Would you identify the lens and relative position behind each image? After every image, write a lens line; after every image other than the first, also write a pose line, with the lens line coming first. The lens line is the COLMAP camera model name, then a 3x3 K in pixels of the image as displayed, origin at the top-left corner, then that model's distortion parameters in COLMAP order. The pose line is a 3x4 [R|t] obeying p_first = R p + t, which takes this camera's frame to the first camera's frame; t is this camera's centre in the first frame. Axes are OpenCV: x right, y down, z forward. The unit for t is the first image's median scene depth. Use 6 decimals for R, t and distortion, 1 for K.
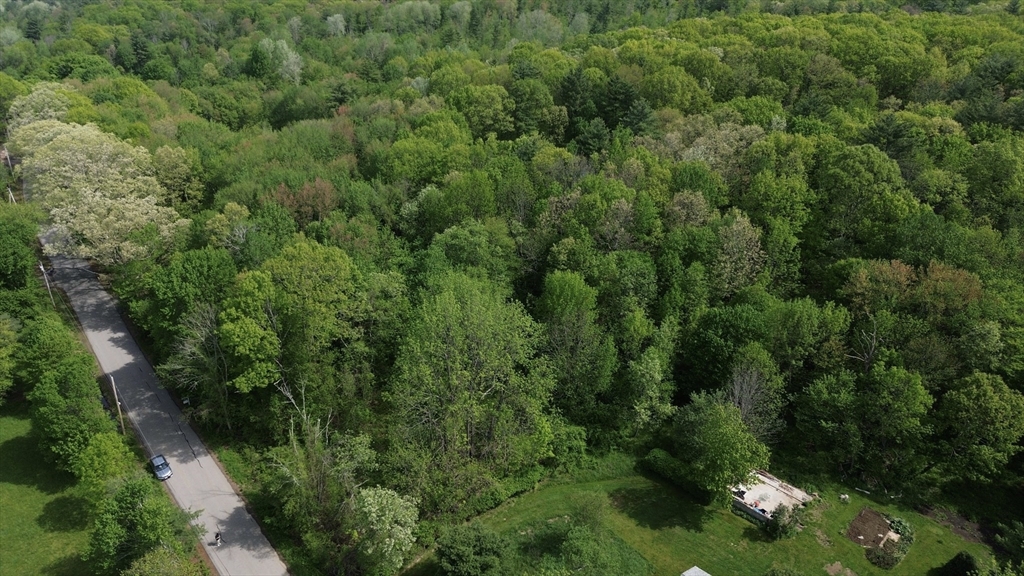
lens RADIAL K [[731.2, 0, 512.0], [0, 731.2, 288.0], [0, 0, 1]] dist [0.009274, -0.006923]
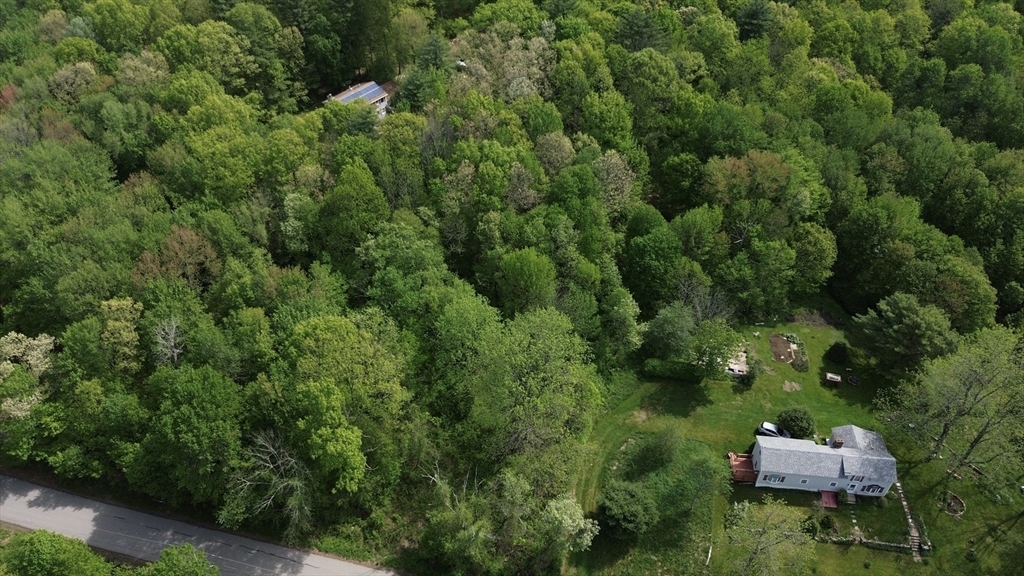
lens RADIAL K [[739.0, 0, 510.9], [0, 739.0, 281.4], [0, 0, 1]] dist [0.006245, -0.001564]
pose [[0.790722, -0.400436, 0.463044, -0.533132], [0.254065, 0.902834, 0.346904, -0.412242], [-0.556965, -0.156661, 0.815627, 0.064639]]
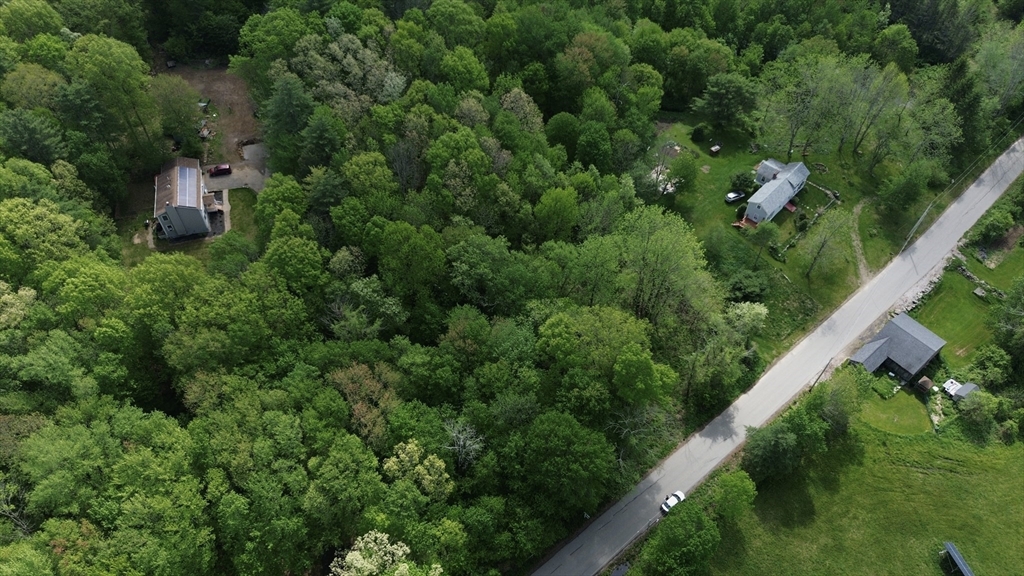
lens RADIAL K [[731.2, 0, 512.0], [0, 731.2, 288.0], [0, 0, 1]] dist [0.009274, -0.006923]
pose [[-0.013993, -0.765531, 0.643247, -1.007490], [0.434473, 0.574752, 0.693465, -0.968828], [-0.900576, 0.289177, 0.324560, 0.730325]]
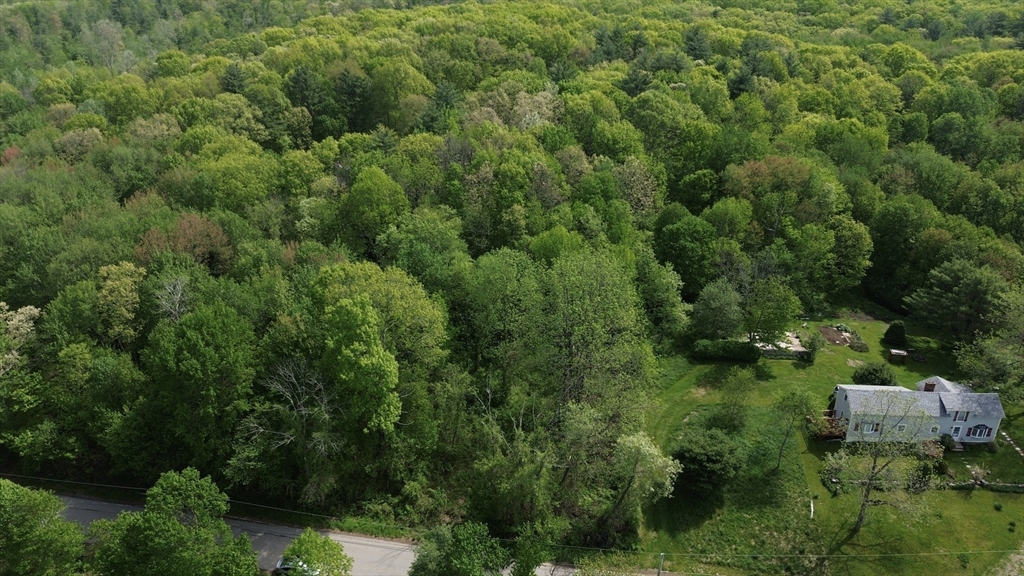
lens RADIAL K [[731.2, 0, 512.0], [0, 731.2, 288.0], [0, 0, 1]] dist [0.009274, -0.006923]
pose [[0.755394, -0.276859, 0.593910, -0.693572], [0.283006, 0.955311, 0.085375, -0.051657], [-0.591006, 0.103589, 0.799988, 0.189975]]
